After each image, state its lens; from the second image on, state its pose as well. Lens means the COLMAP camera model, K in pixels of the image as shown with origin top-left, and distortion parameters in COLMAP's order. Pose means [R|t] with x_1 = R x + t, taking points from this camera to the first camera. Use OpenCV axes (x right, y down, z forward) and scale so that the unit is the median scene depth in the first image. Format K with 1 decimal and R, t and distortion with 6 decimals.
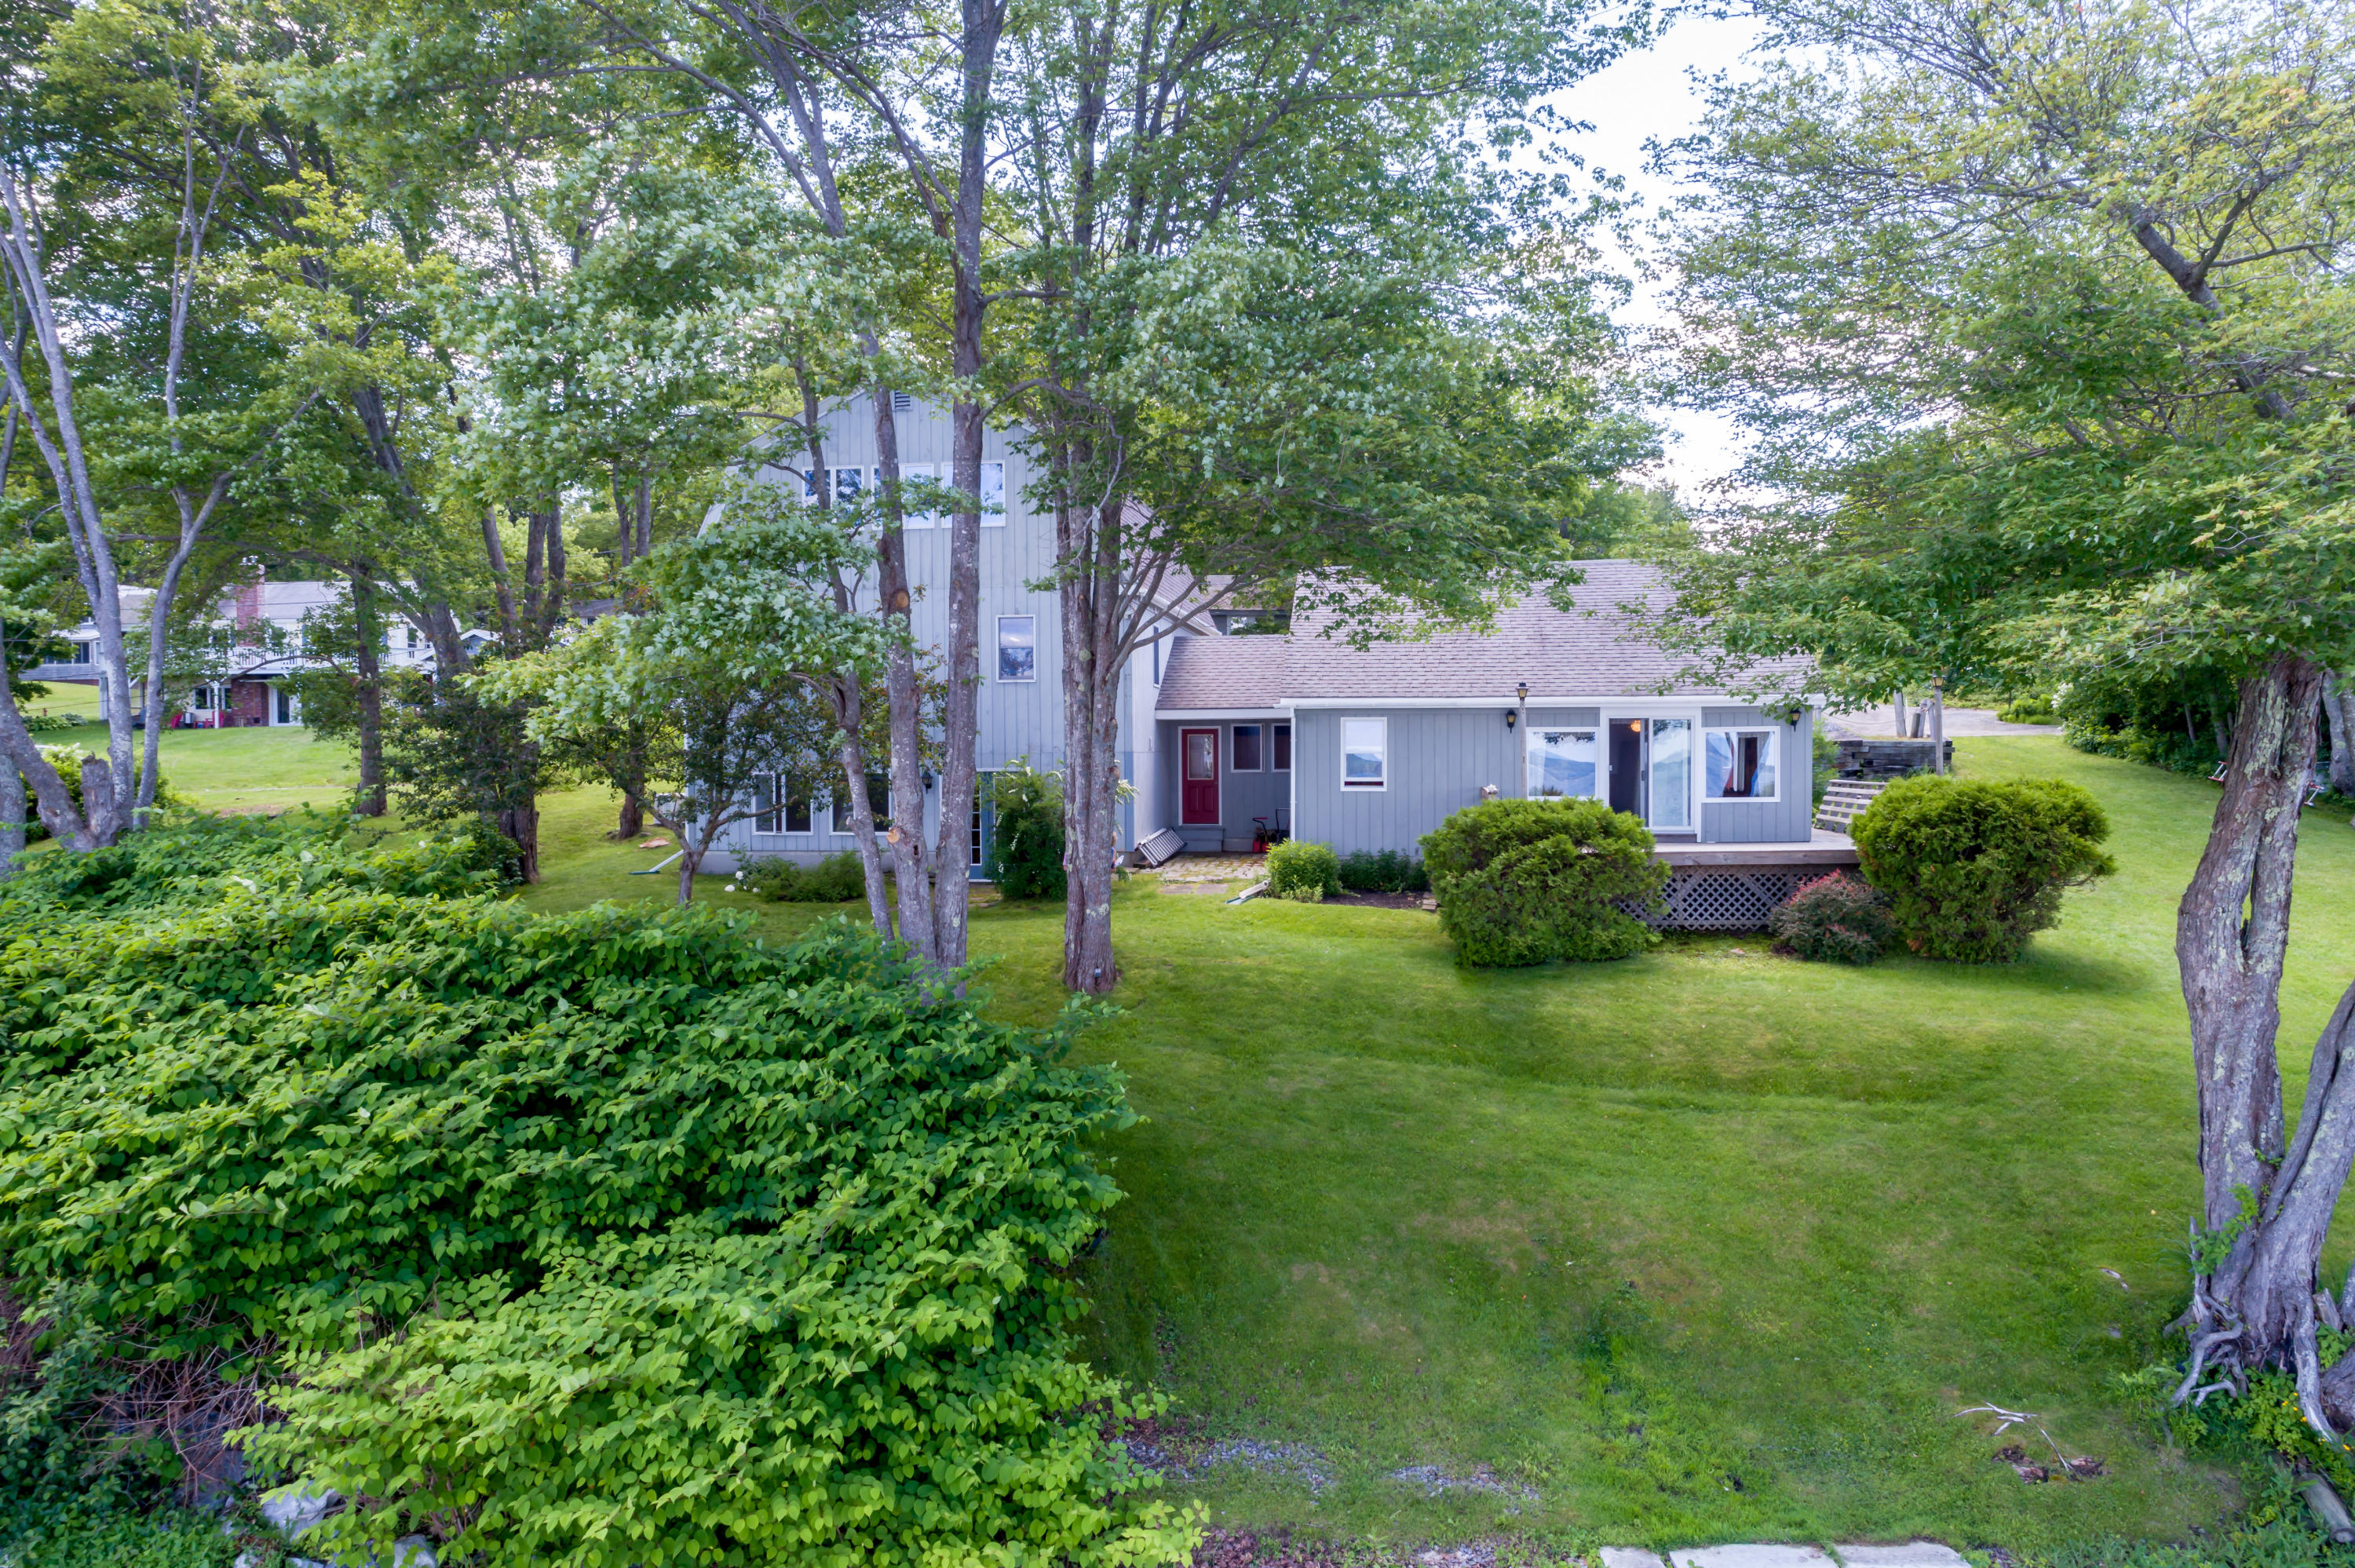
lens RADIAL K [[1585.6, 0, 1177.5], [0, 1585.6, 784.0], [0, 0, 1]] dist [-0.003918, 0.002144]
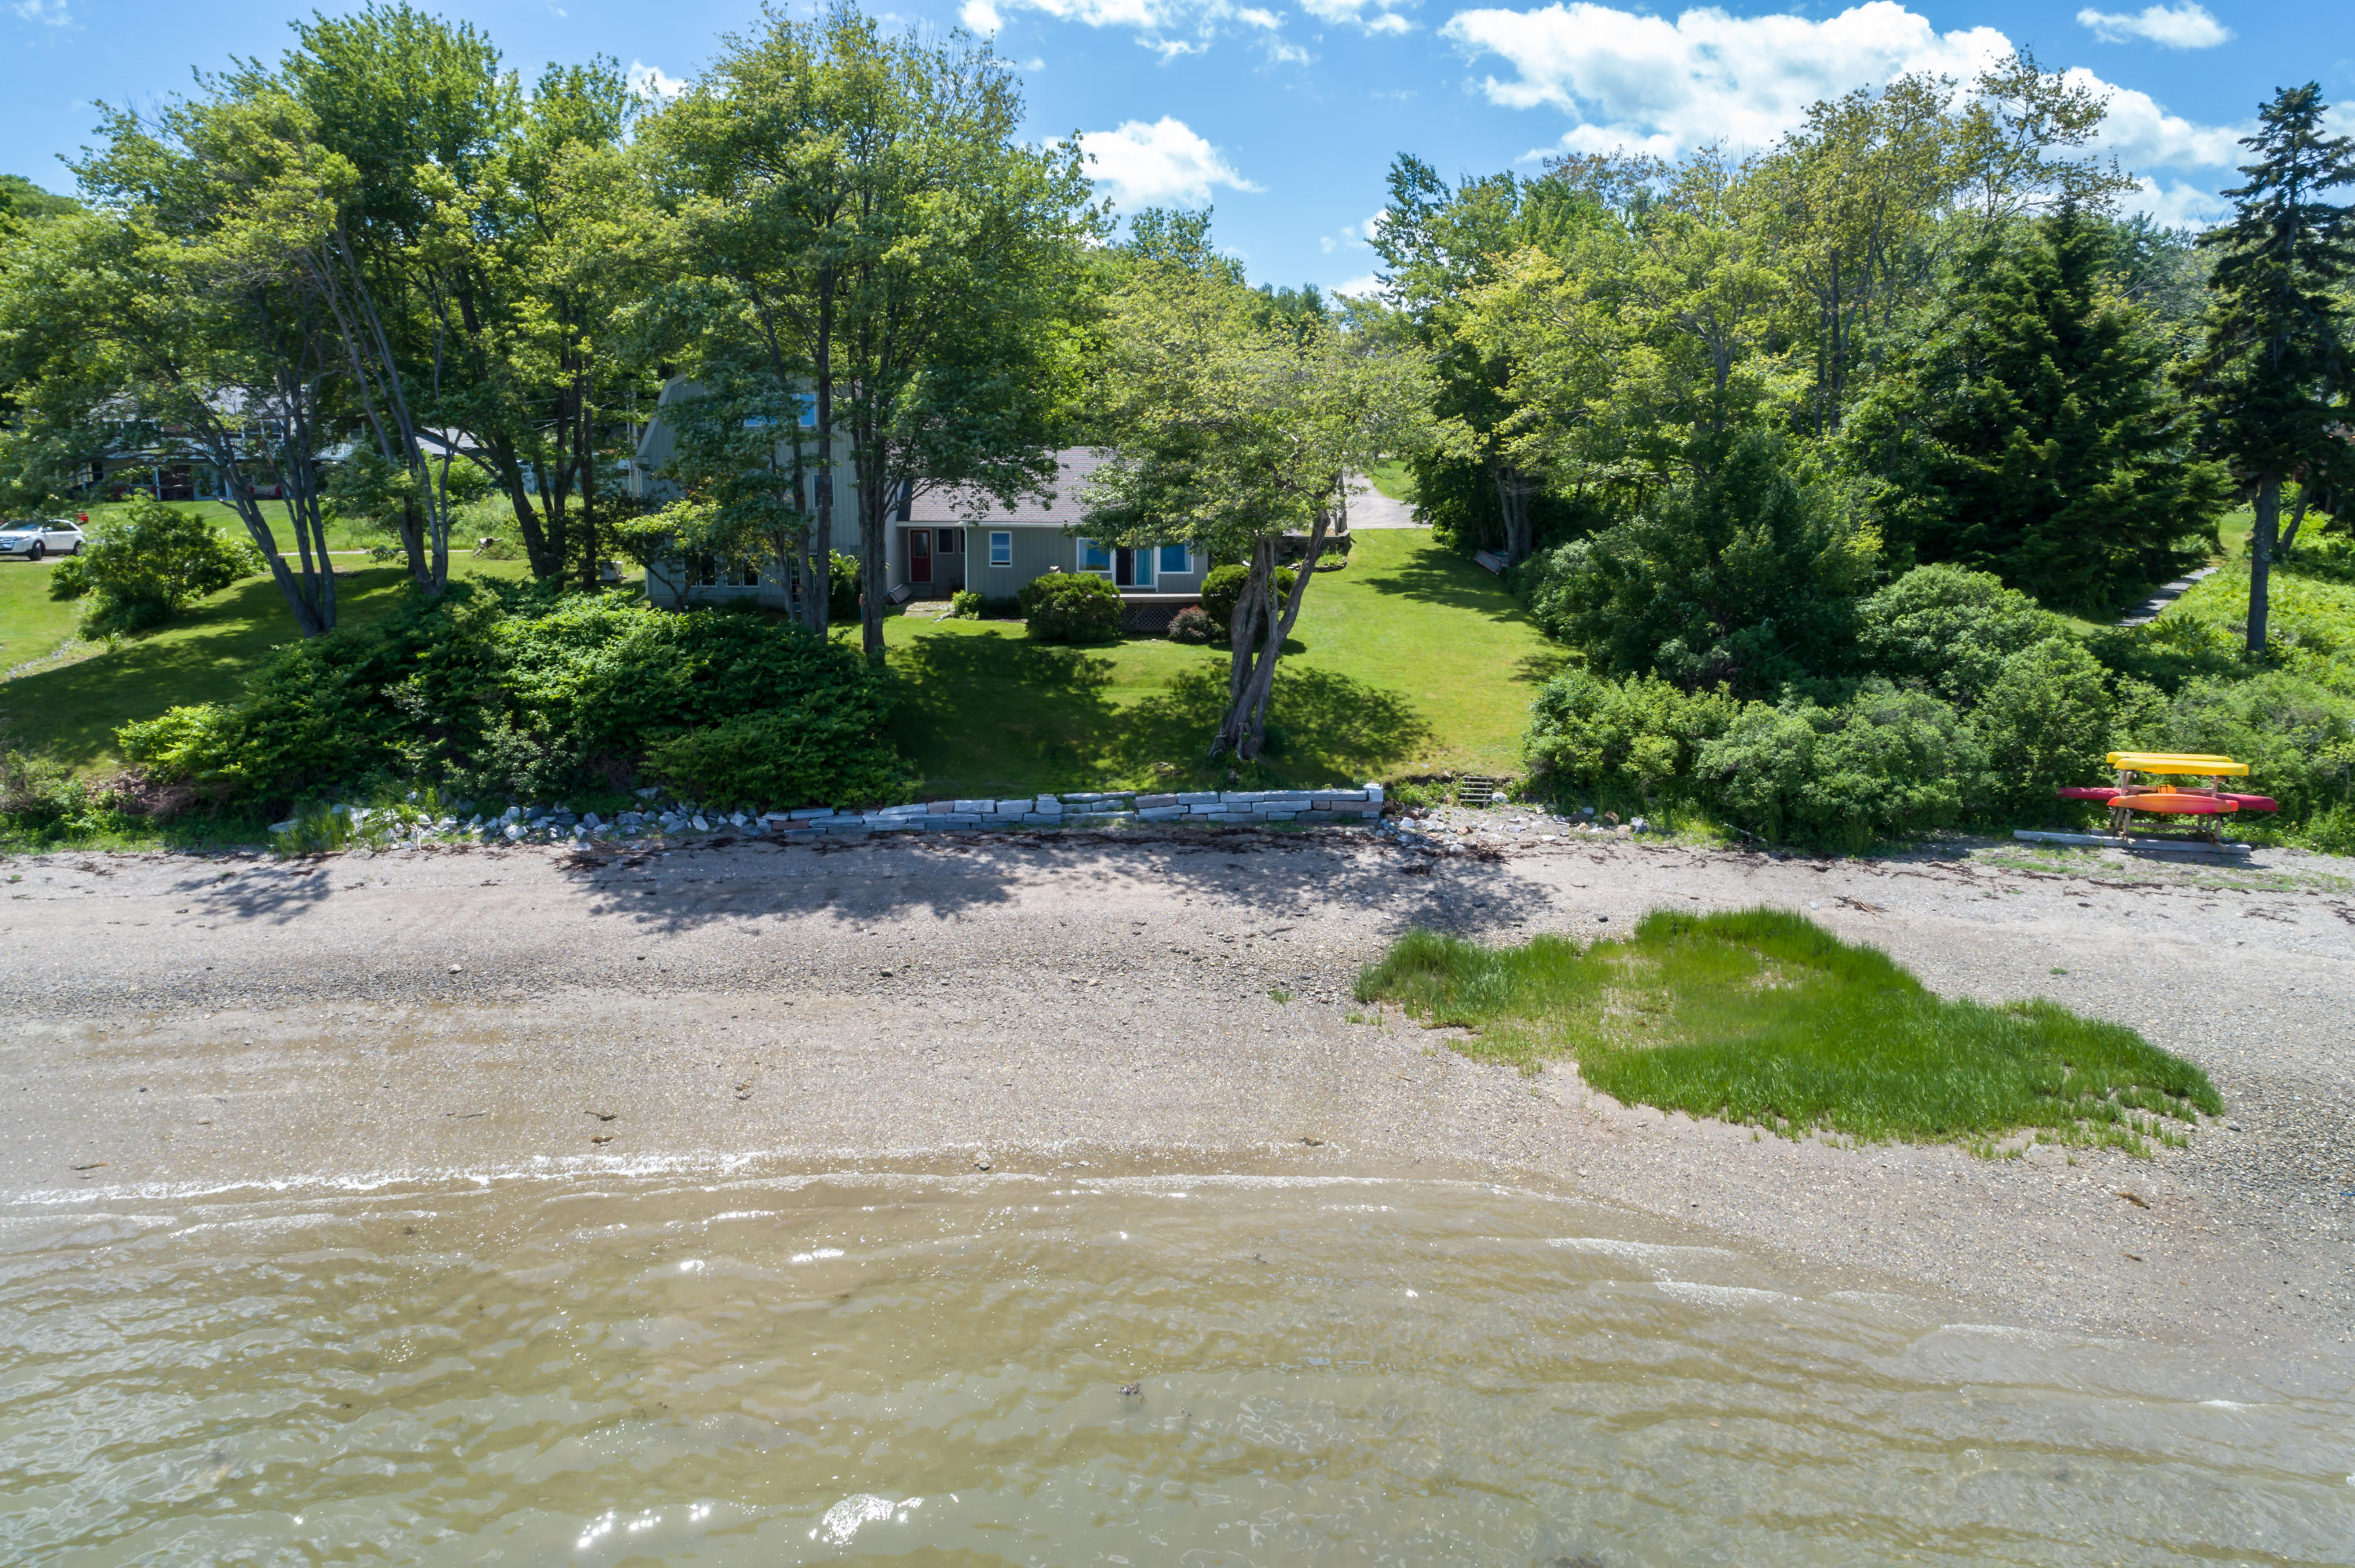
lens RADIAL K [[1671.9, 0, 1179.8], [0, 1671.9, 827.1], [0, 0, 1]] dist [0.002053, 0.008348]
pose [[0.986838, -0.017313, 0.160781, -0.008269], [-0.011759, 0.983937, 0.178127, -0.059469], [-0.161282, -0.177673, 0.970783, -1.370905]]
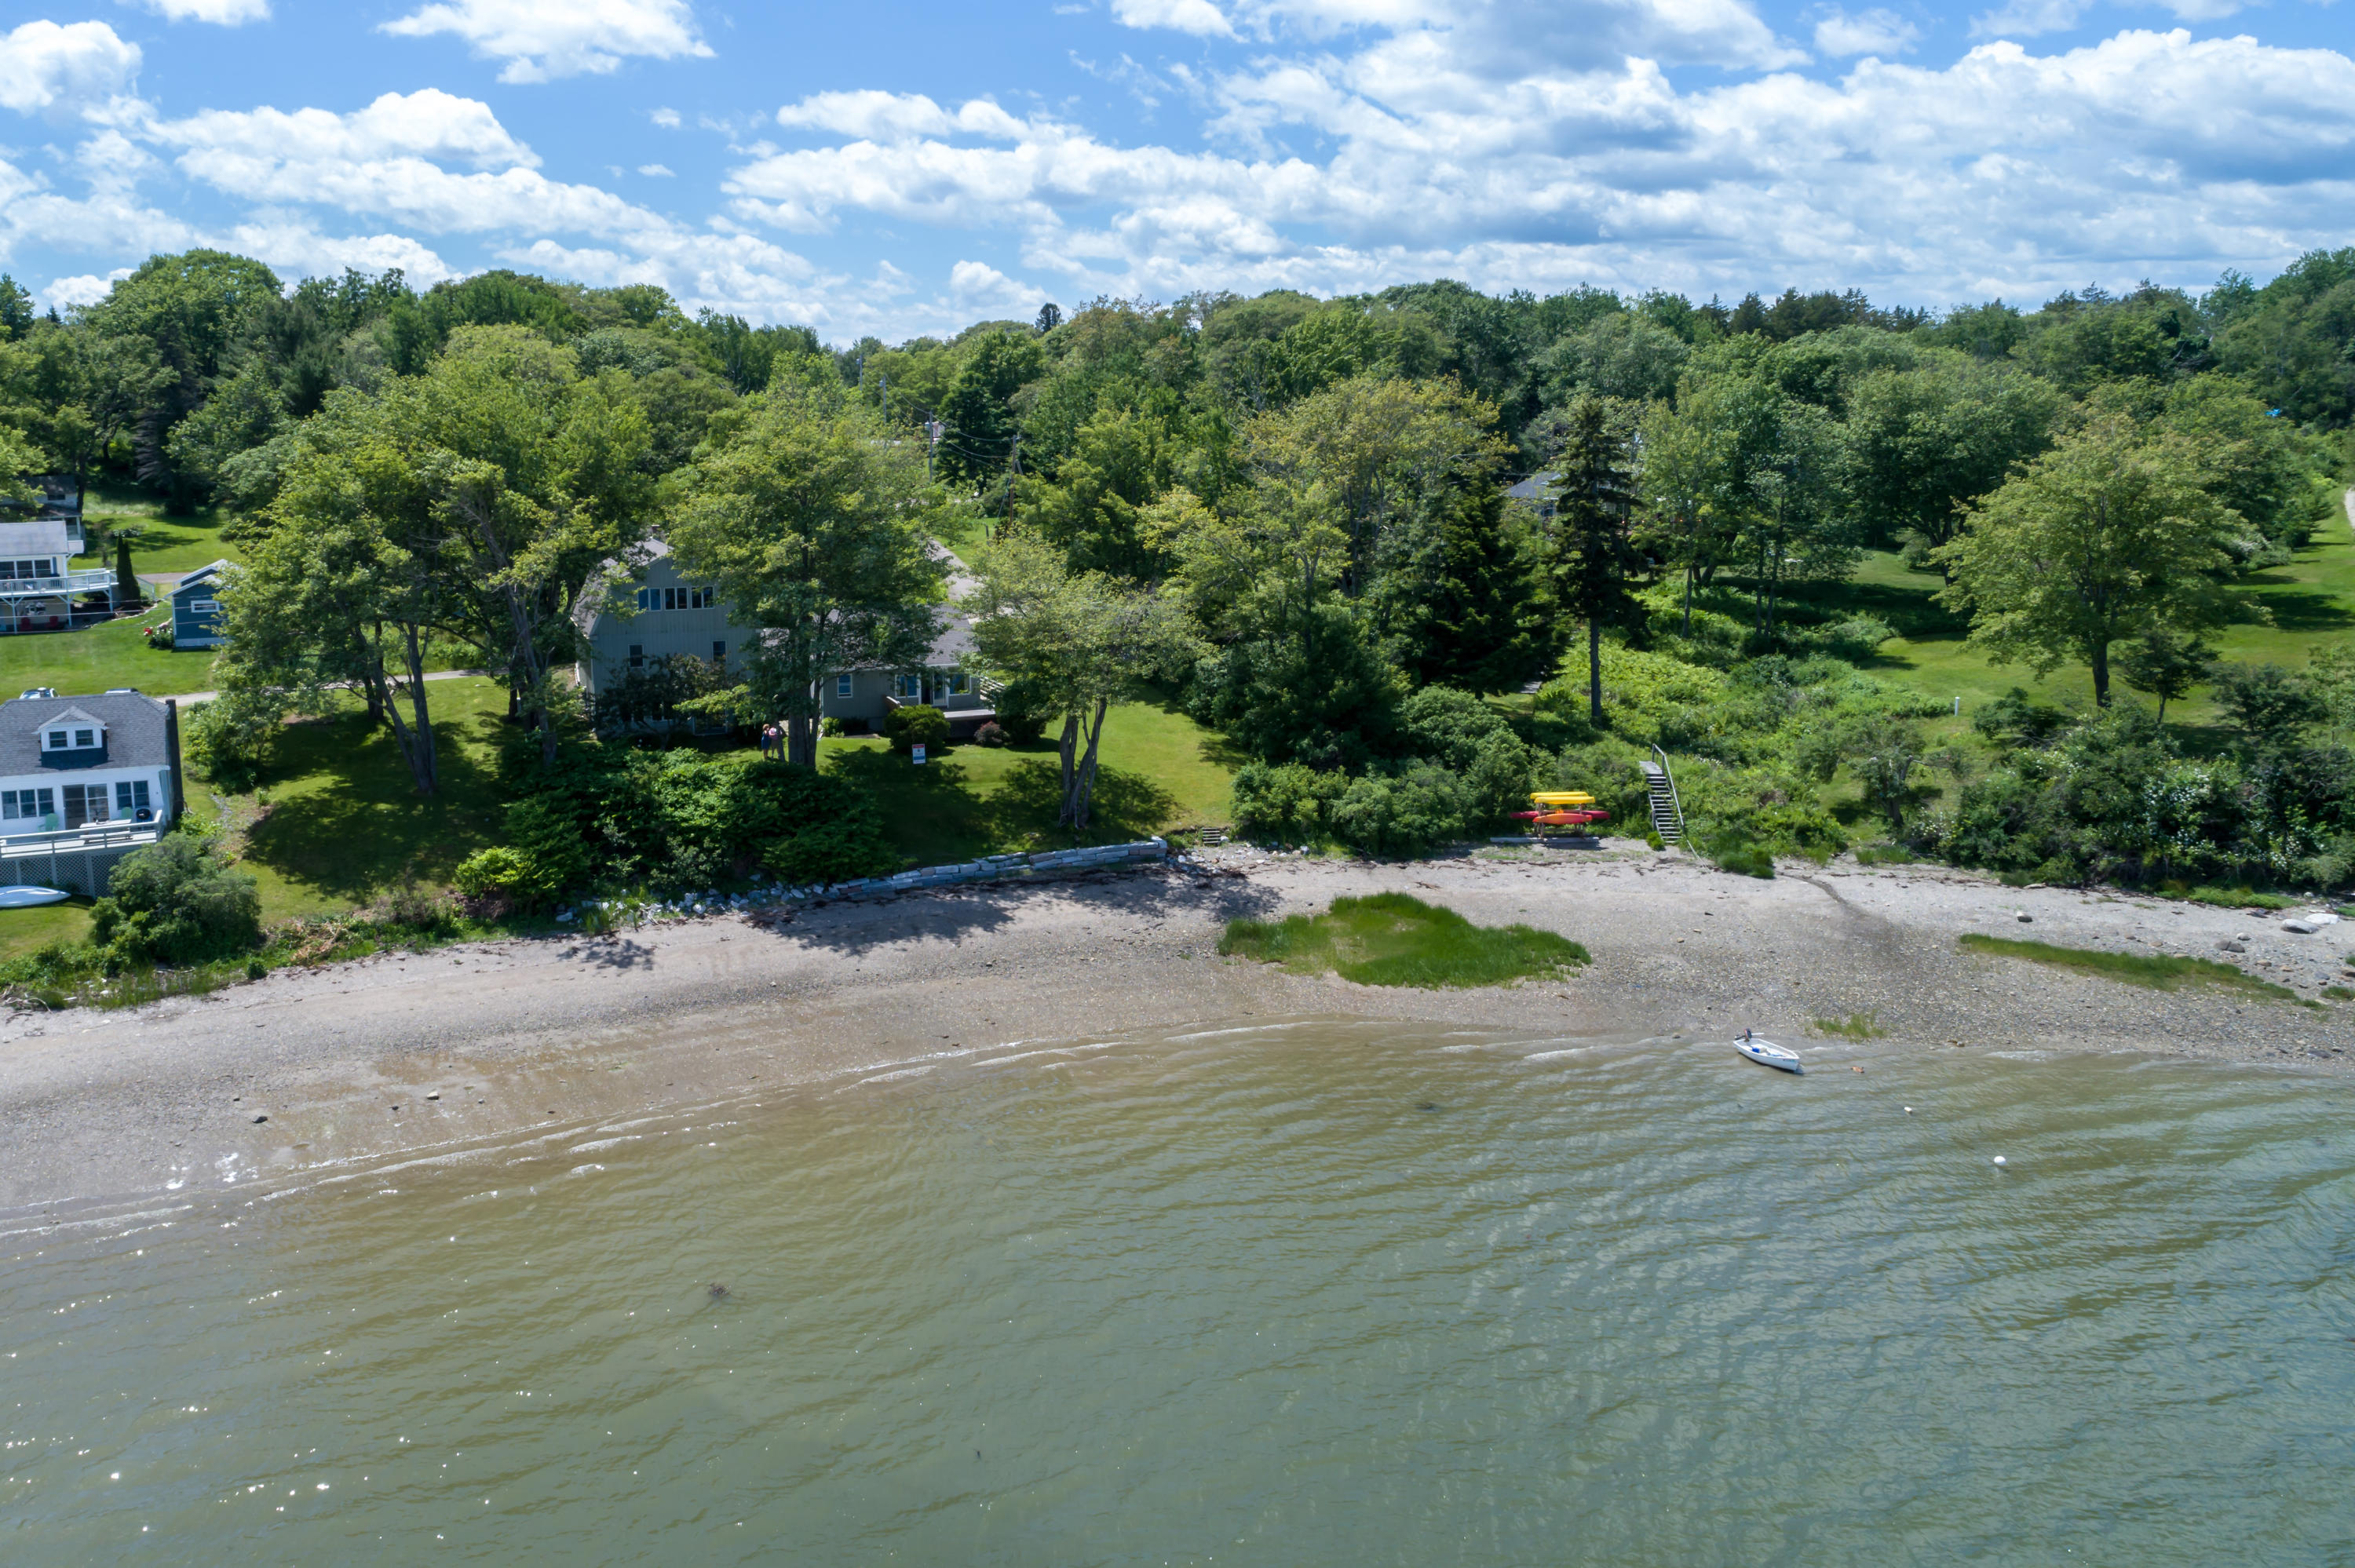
lens RADIAL K [[1585.6, 0, 1177.5], [0, 1585.6, 784.0], [0, 0, 1]] dist [-0.003918, 0.002144]
pose [[0.892358, -0.075445, 0.444978, -0.775896], [0.007319, 0.988219, 0.152872, -0.333071], [-0.451269, -0.133160, 0.882397, -2.253543]]
